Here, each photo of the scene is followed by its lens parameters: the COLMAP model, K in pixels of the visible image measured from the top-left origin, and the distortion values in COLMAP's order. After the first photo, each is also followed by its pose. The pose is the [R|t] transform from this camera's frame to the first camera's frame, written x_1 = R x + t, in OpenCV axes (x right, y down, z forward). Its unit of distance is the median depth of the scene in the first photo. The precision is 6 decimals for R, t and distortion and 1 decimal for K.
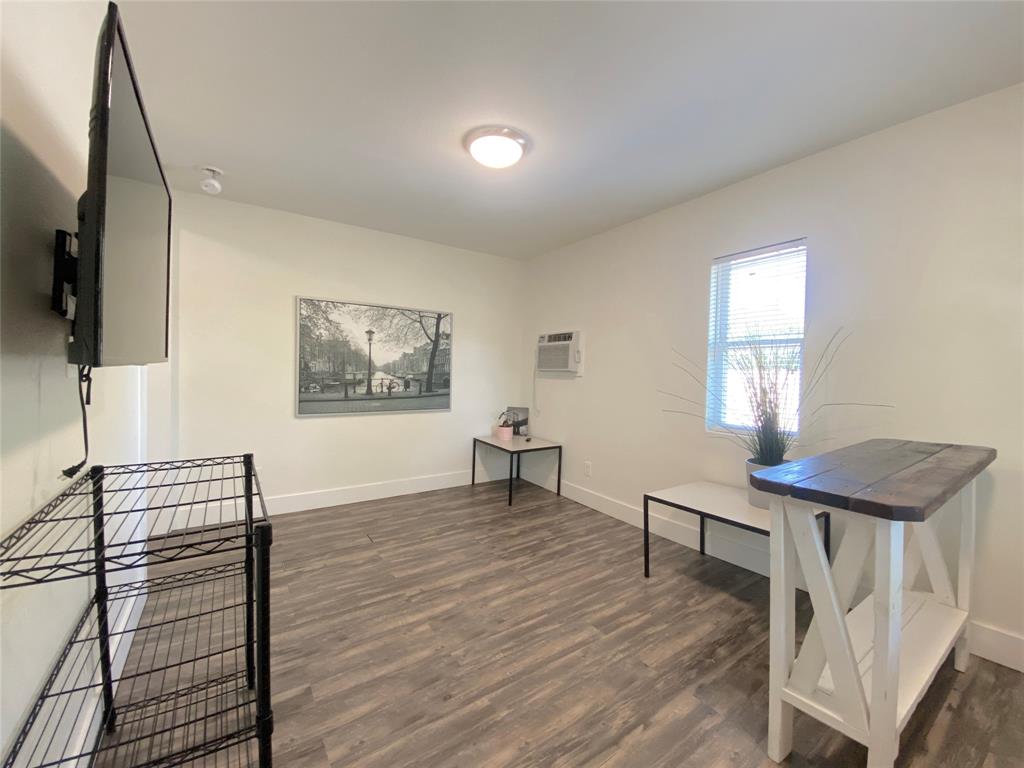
lens RADIAL K [[415.2, 0, 521.3], [0, 415.2, 380.4], [0, 0, 1]] dist [-0.021012, -0.003245]
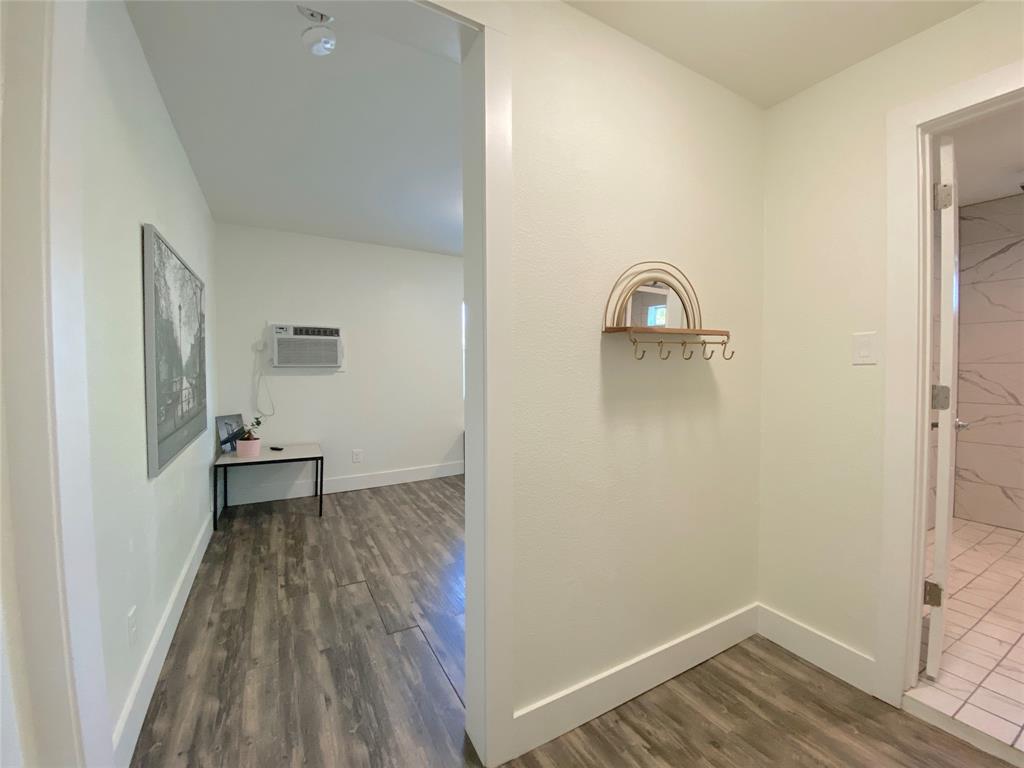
lens RADIAL K [[415.2, 0, 519.7], [0, 415.2, 377.9], [0, 0, 1]] dist [-0.021012, -0.003245]
pose [[0.086718, -0.056497, 0.994630, -1.014763], [0.039175, 0.997812, 0.053262, -0.034984], [-0.995462, 0.034346, 0.088741, 0.556426]]
